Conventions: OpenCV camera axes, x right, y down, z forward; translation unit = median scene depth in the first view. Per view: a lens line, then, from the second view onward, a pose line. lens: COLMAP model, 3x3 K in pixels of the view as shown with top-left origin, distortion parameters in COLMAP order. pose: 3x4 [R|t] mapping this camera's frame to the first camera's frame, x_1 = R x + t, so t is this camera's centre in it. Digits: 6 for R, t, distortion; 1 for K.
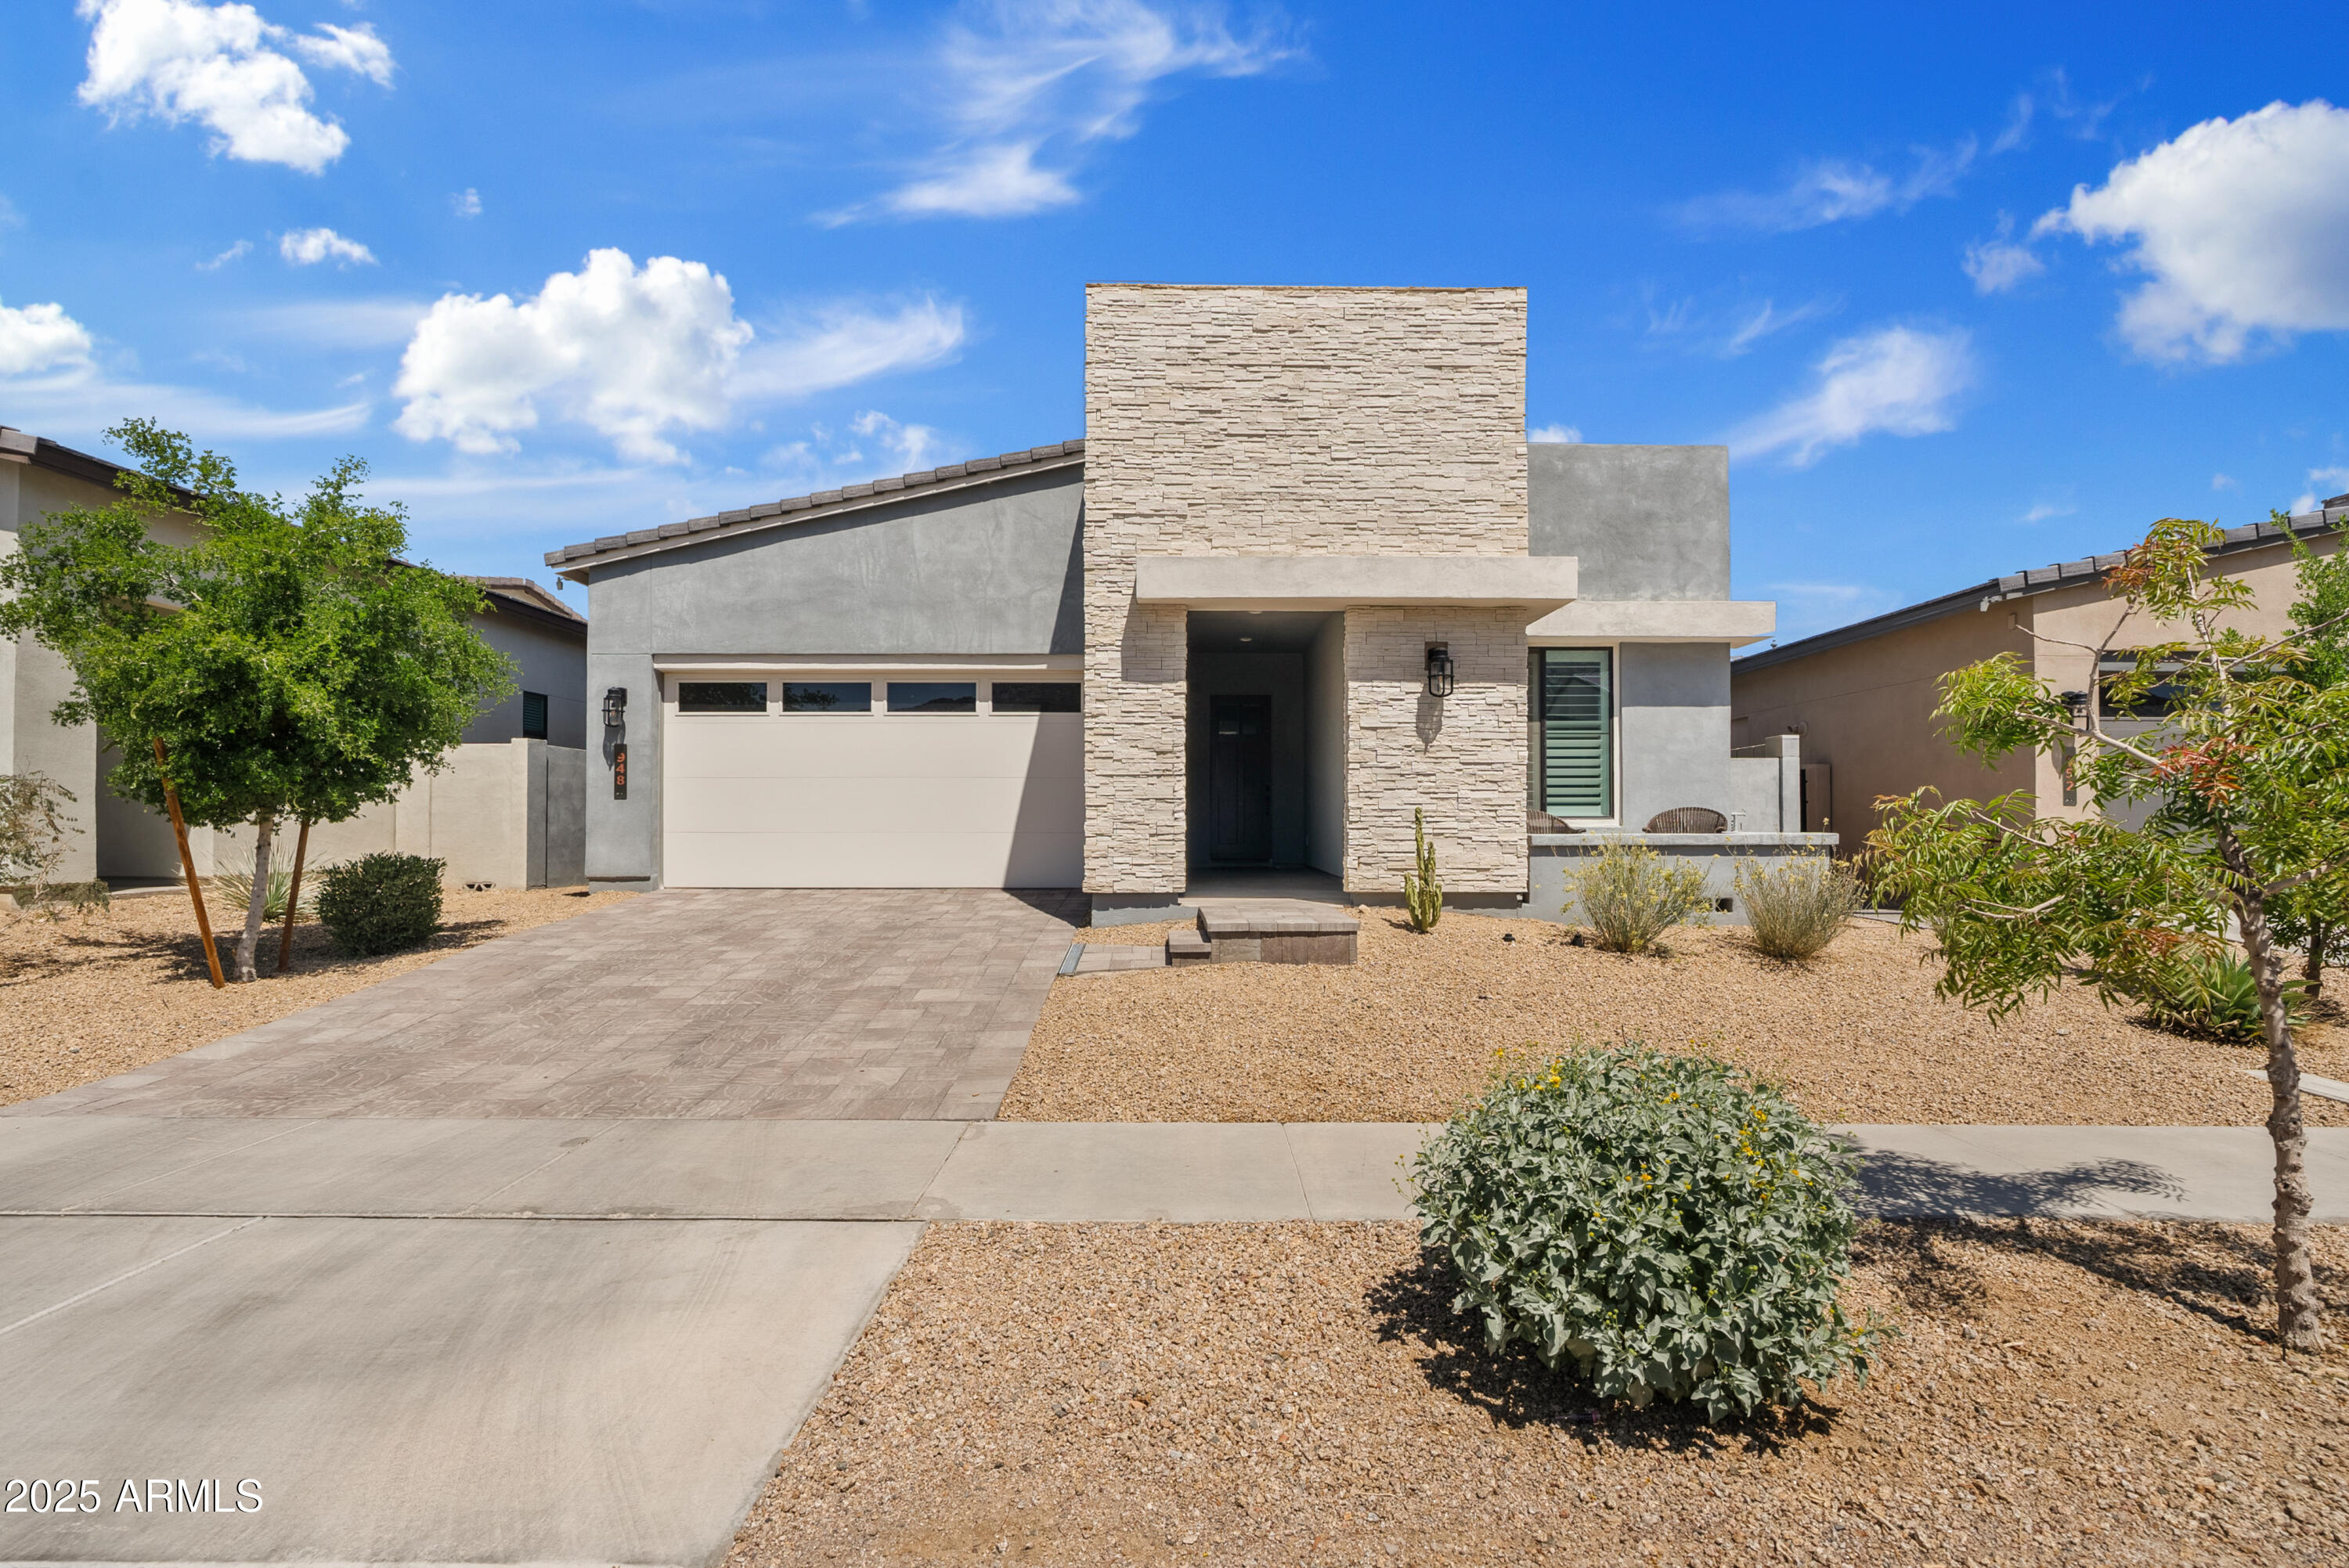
lens RADIAL K [[1083.0, 0, 1179.1], [0, 1083.0, 800.0], [0, 0, 1]] dist [-0.004822, -0.000465]
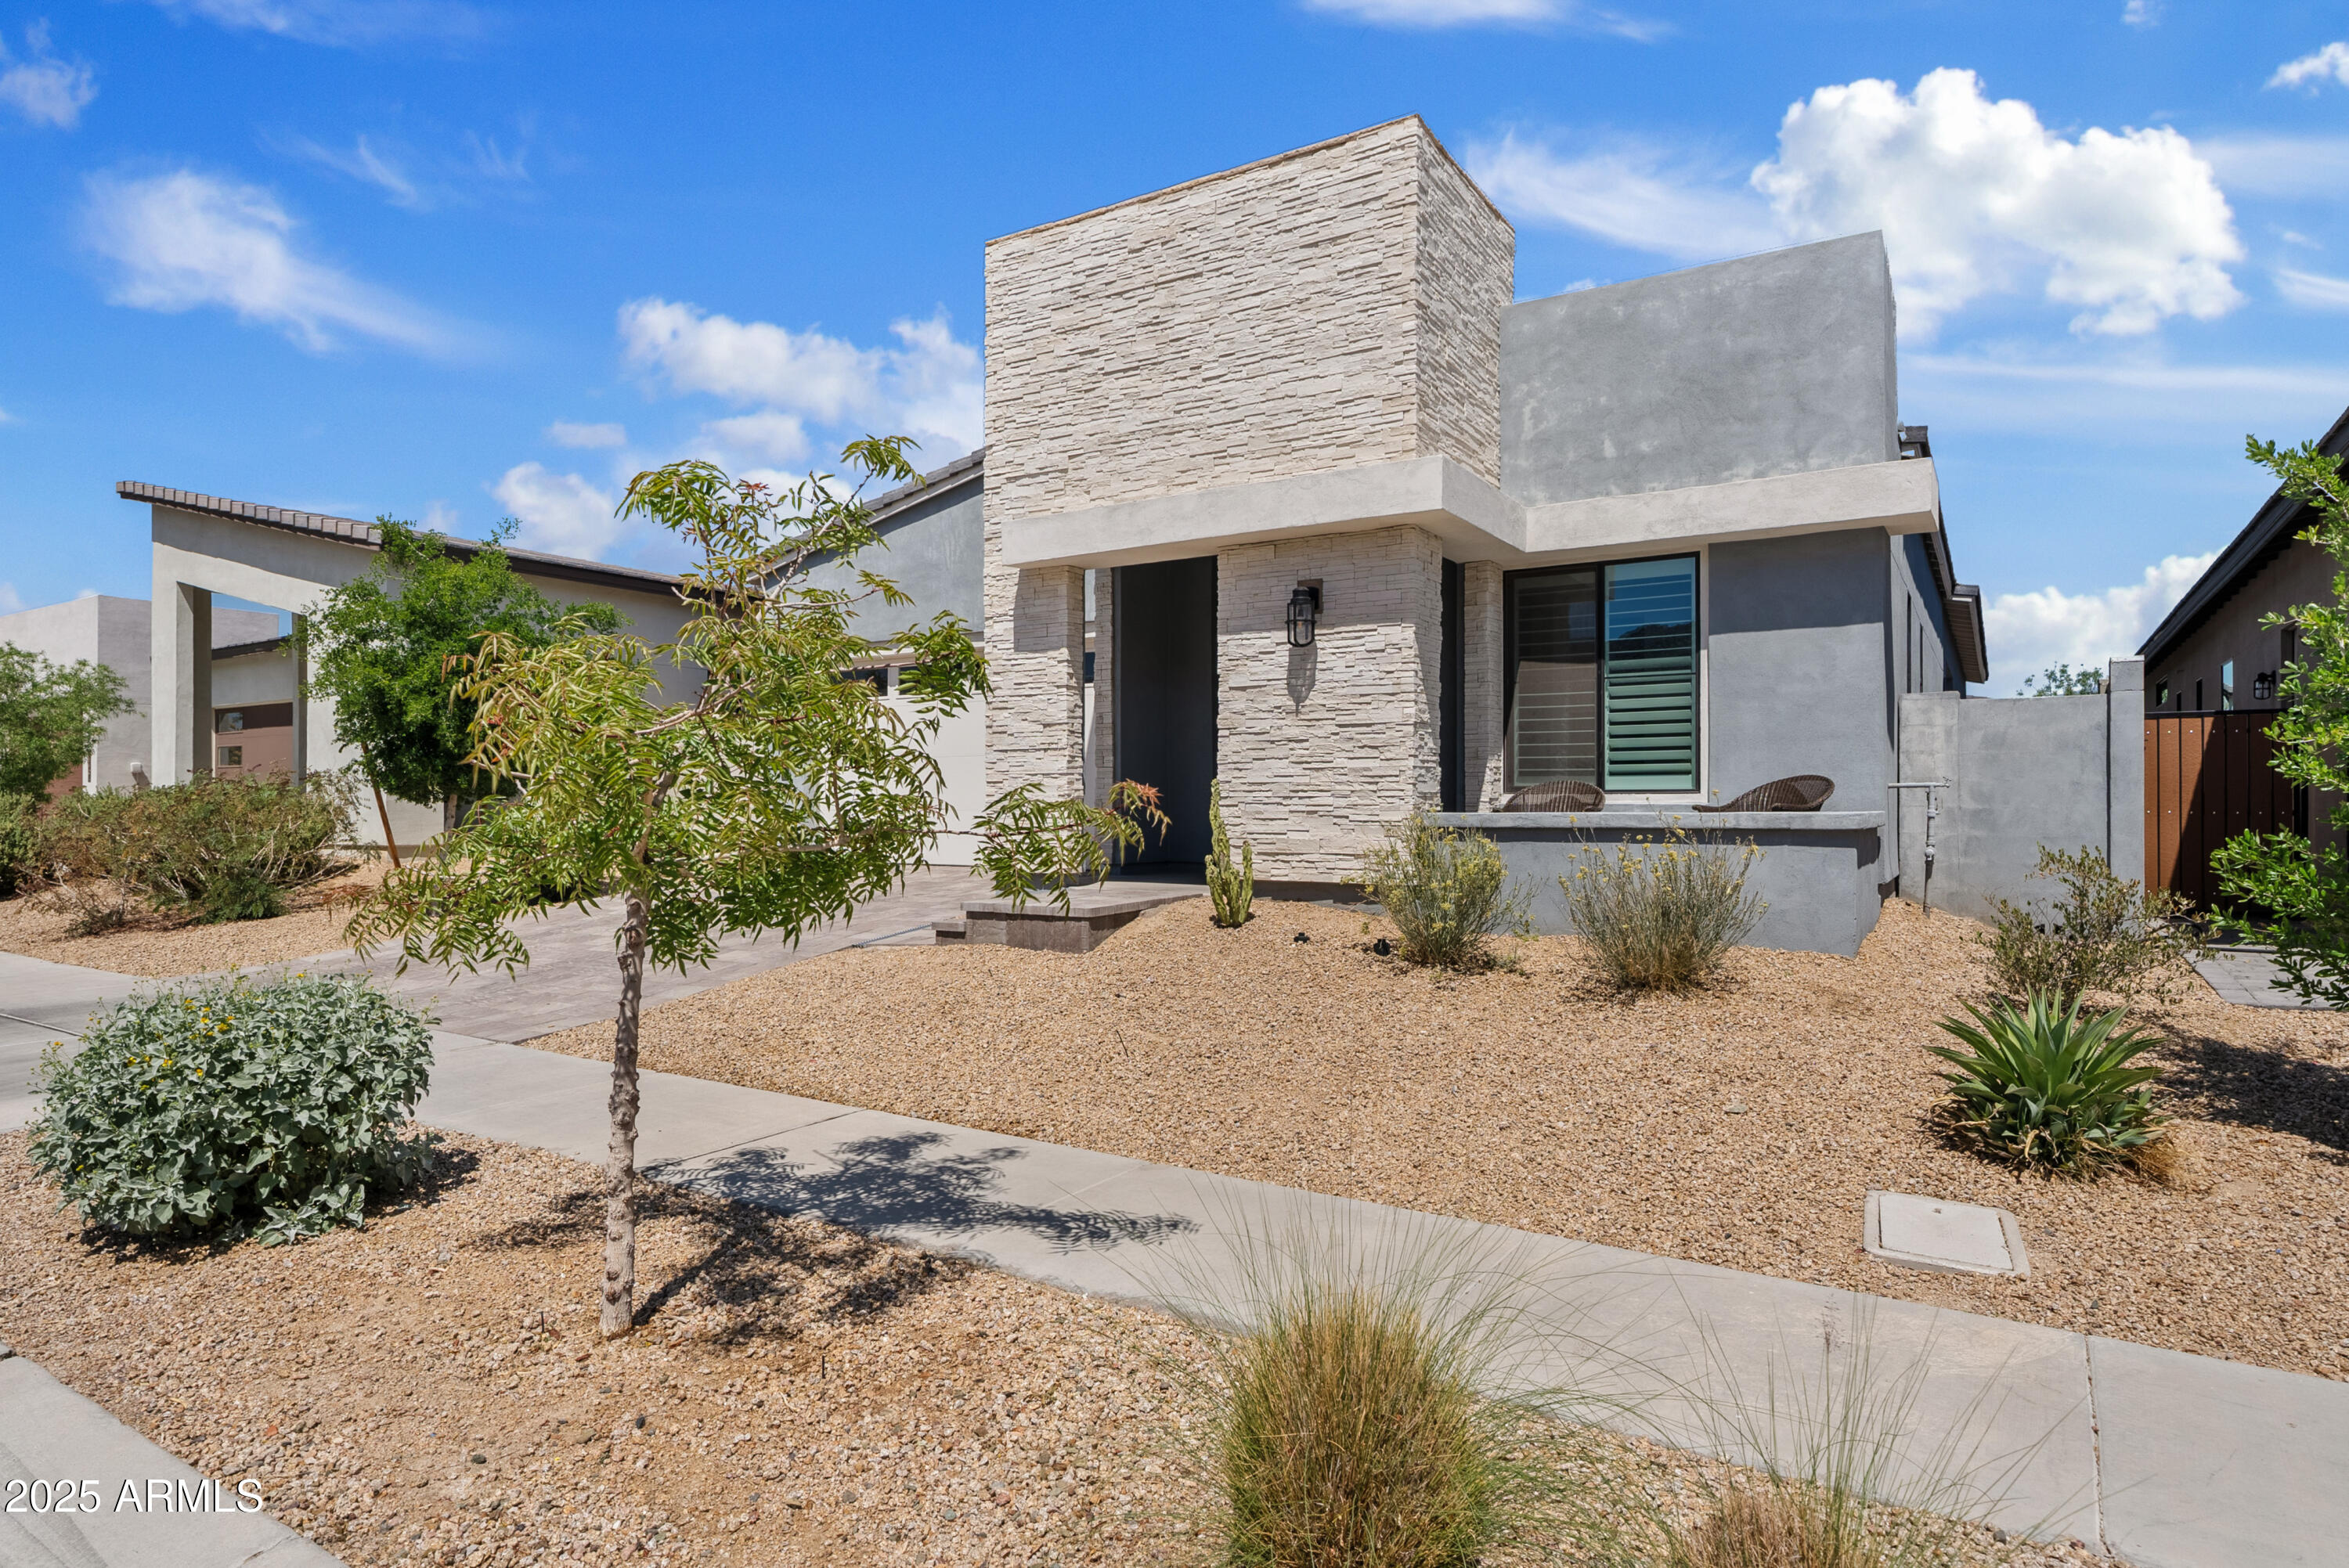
lens RADIAL K [[1317.9, 0, 1170.2], [0, 1317.9, 788.1], [0, 0, 1]] dist [0.003346, -0.000349]
pose [[0.835740, -0.007713, -0.549071, 0.698128], [0.011554, 0.999927, 0.003539, 0.008141], [0.549004, -0.009302, 0.835768, 0.099075]]
